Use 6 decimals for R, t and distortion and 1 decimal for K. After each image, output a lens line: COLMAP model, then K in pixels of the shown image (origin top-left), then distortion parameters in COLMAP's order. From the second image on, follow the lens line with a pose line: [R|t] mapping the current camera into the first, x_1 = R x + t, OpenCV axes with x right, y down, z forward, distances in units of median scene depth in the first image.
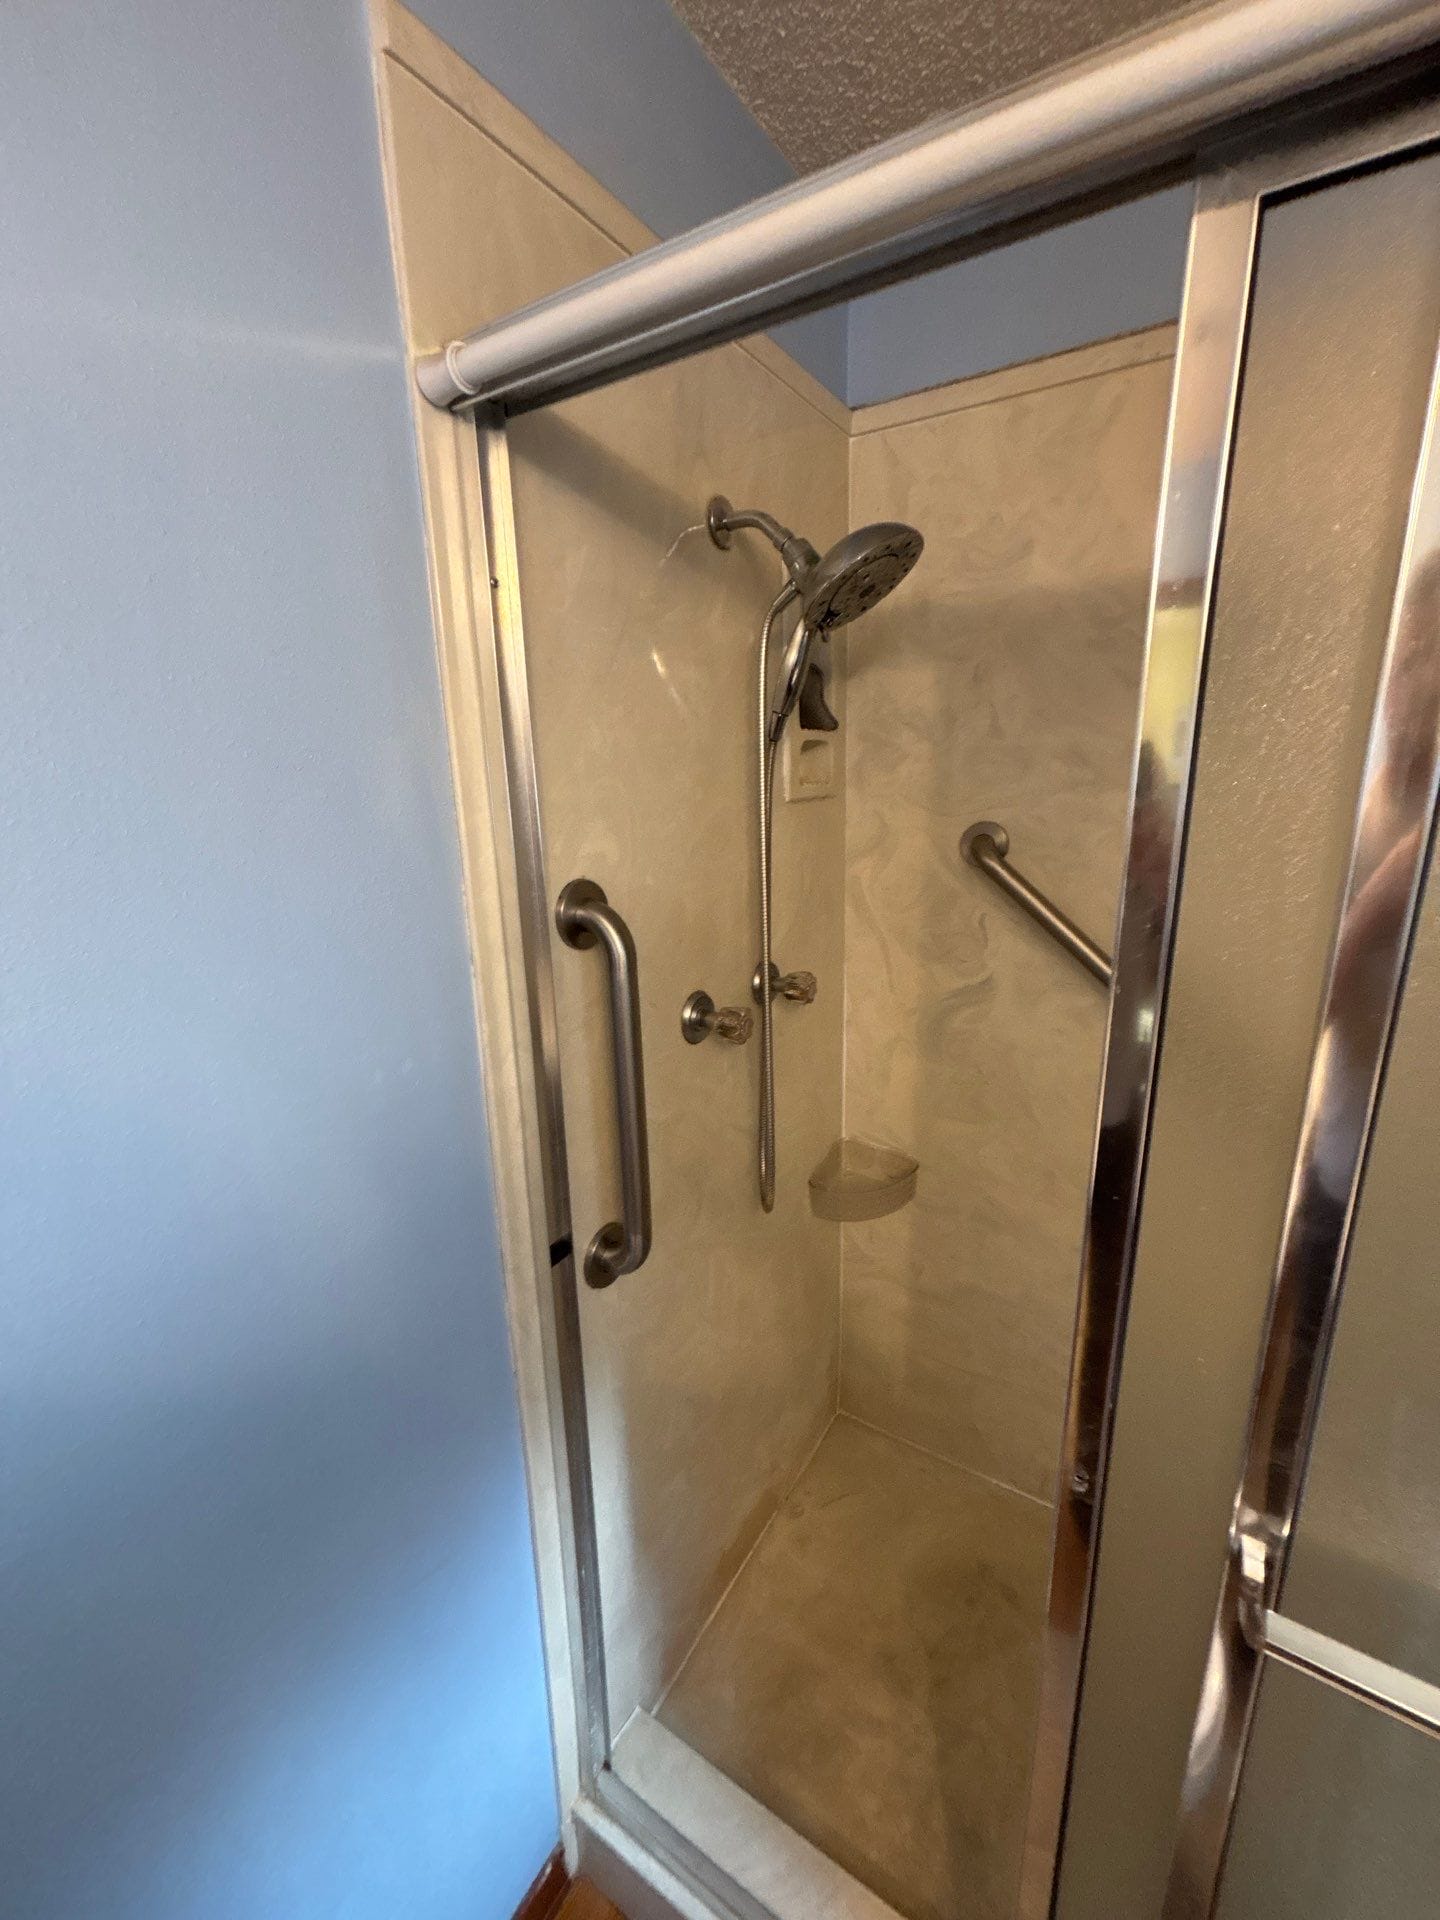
lens RADIAL K [[750.4, 0, 732.4], [0, 750.4, 960.7], [0, 0, 1]] dist [0.002533, 0.000078]
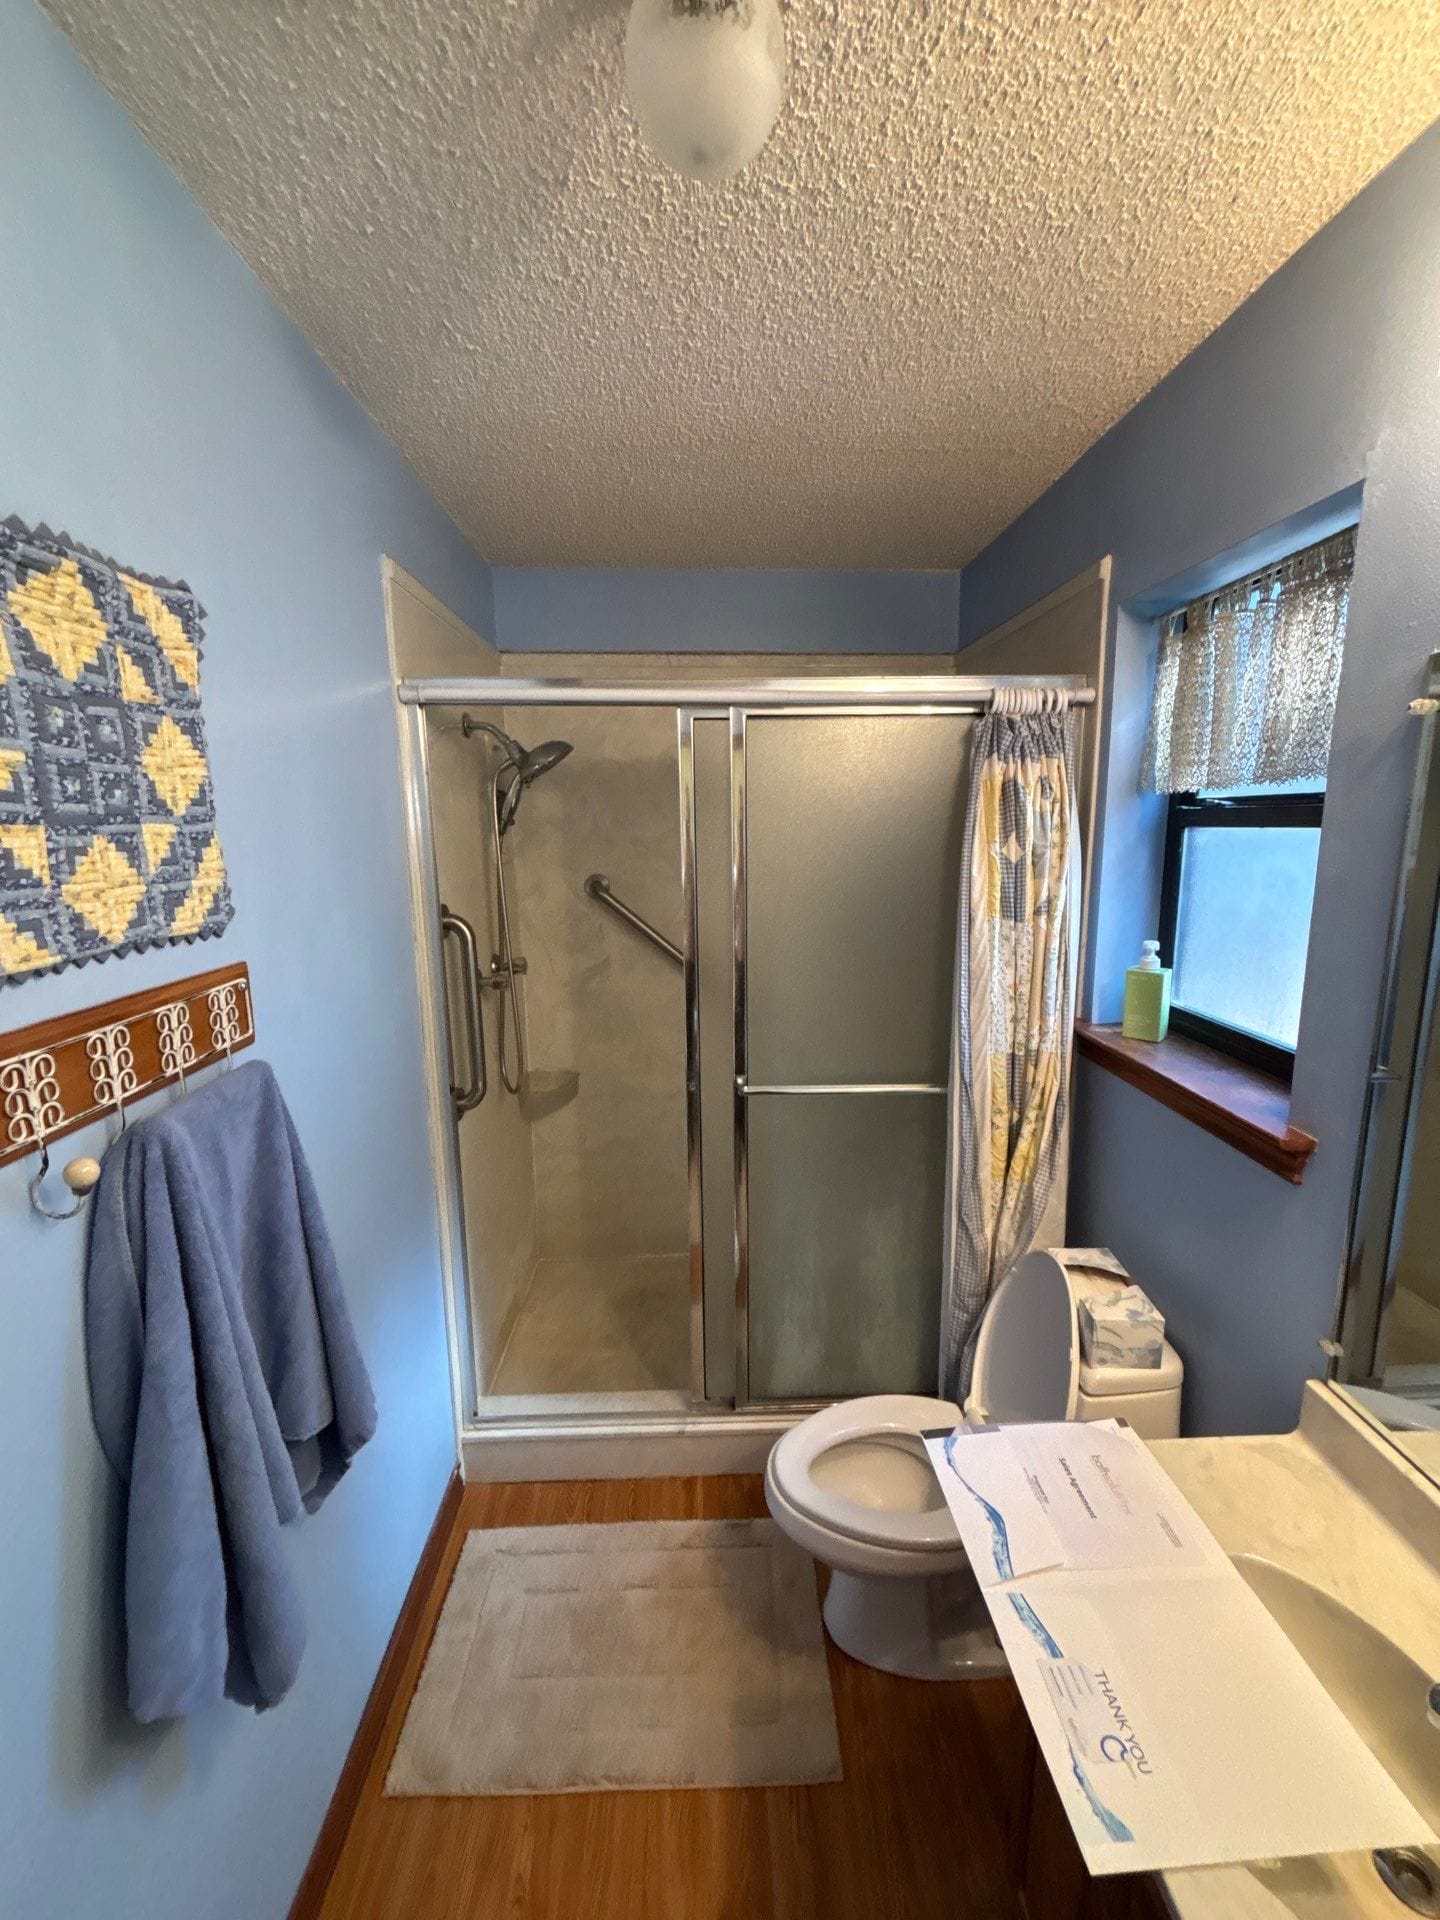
lens RADIAL K [[750.4, 0, 732.4], [0, 750.4, 960.7], [0, 0, 1]] dist [0.002533, 0.000078]
pose [[0.815686, -0.086433, 0.572001, -0.476013], [0.131910, 0.990516, -0.038434, 0.145415], [-0.563255, 0.106803, 0.819352, -0.705321]]
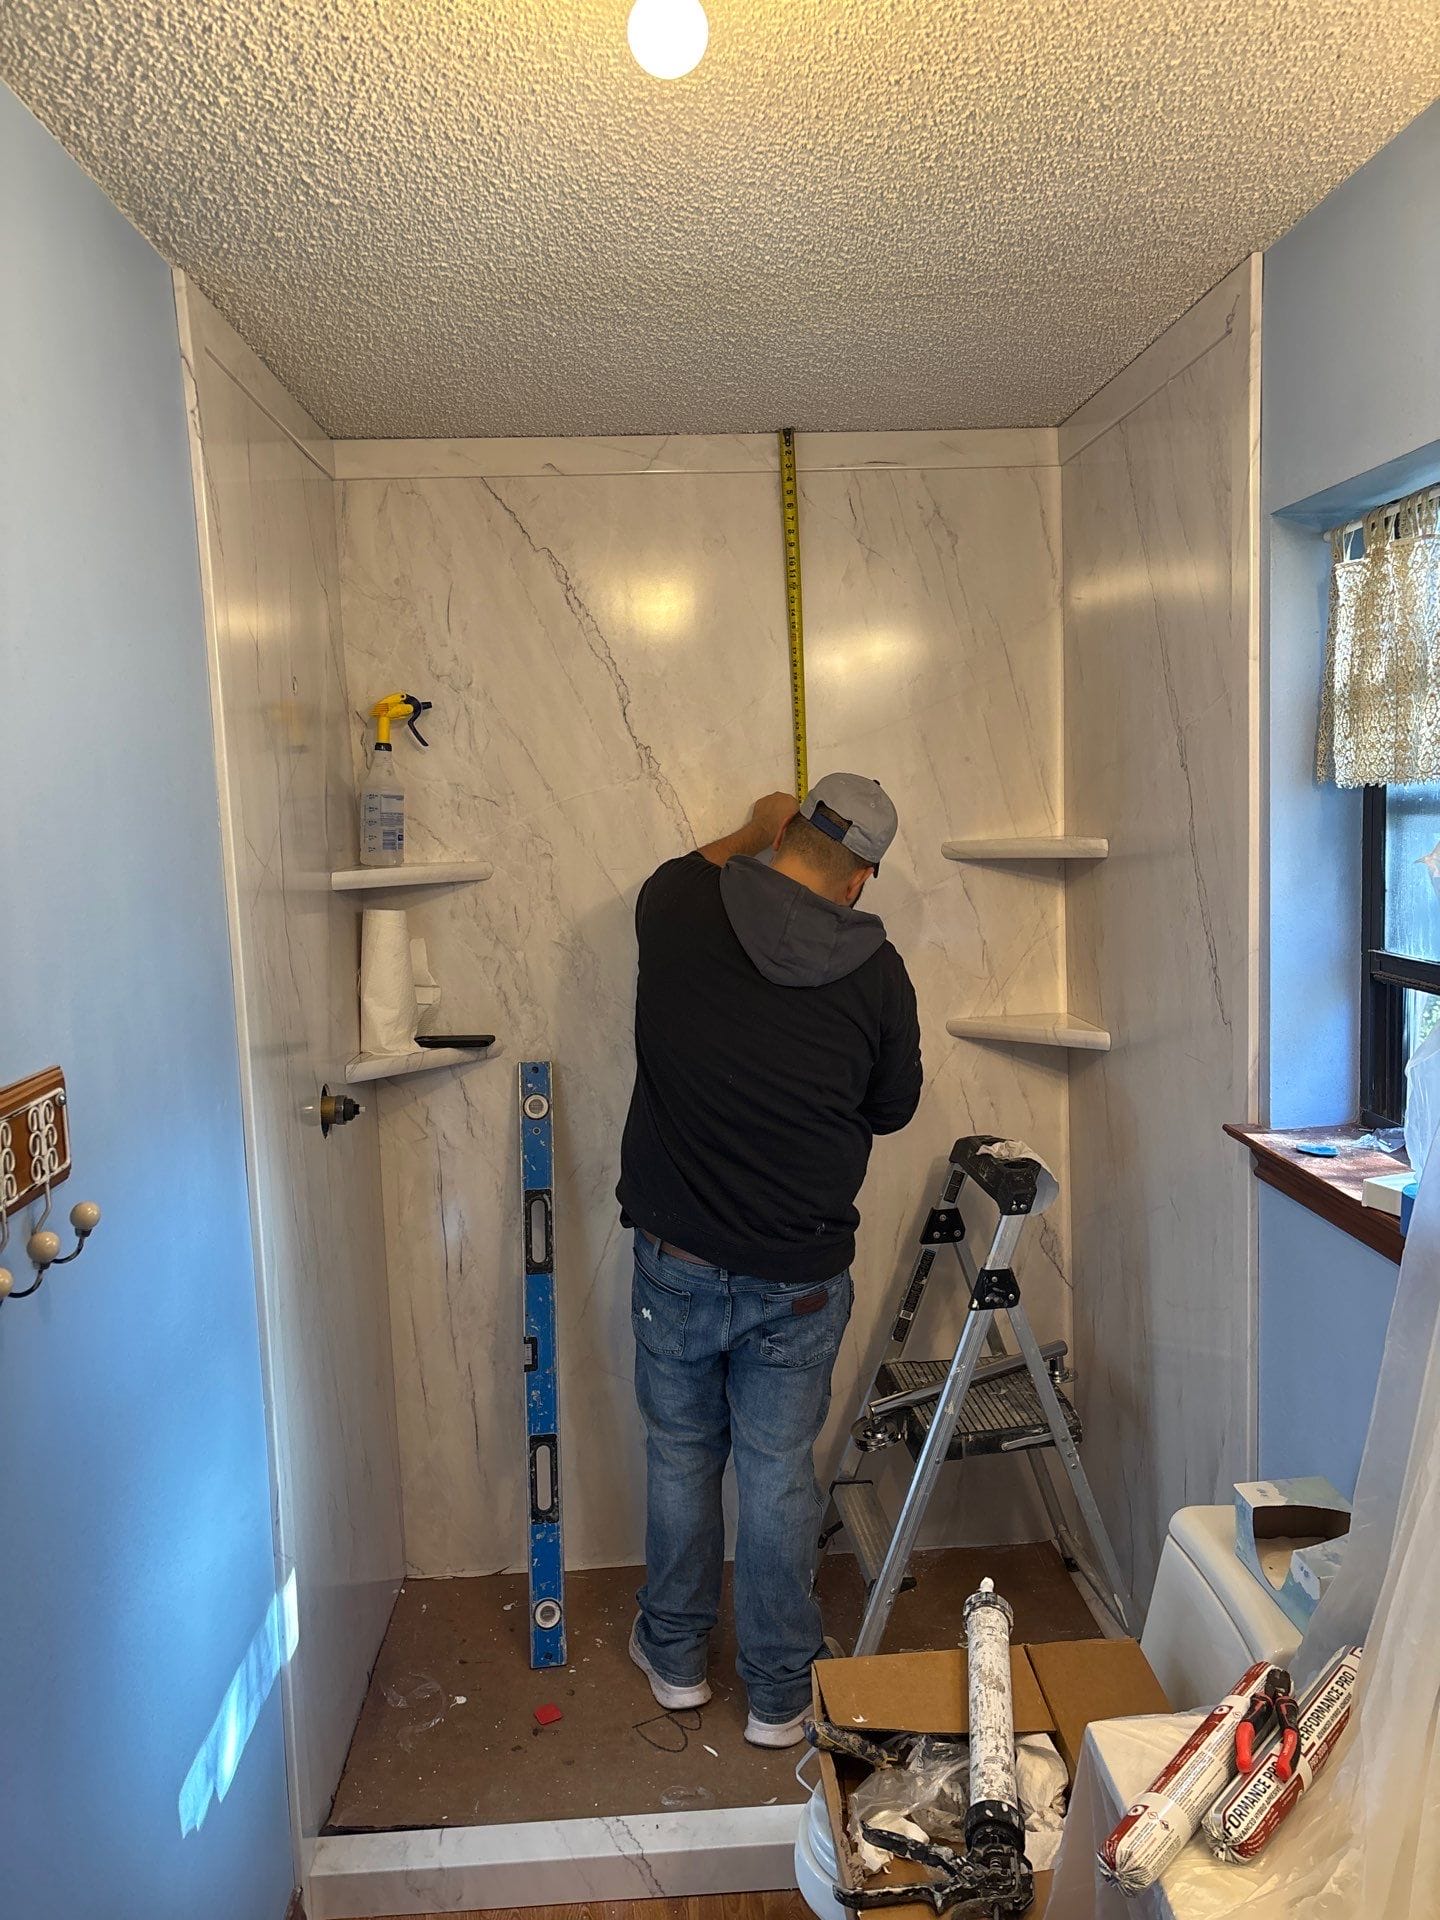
lens RADIAL K [[1424.4, 0, 720.0], [0, 1424.4, 960.0], [0, 0, 1]] dist [0.006959, 0.009339]
pose [[0.812724, -0.070339, 0.578387, -0.649019], [0.158527, 0.981932, -0.103339, 0.161885], [-0.560668, 0.175676, 0.809191, -0.944717]]
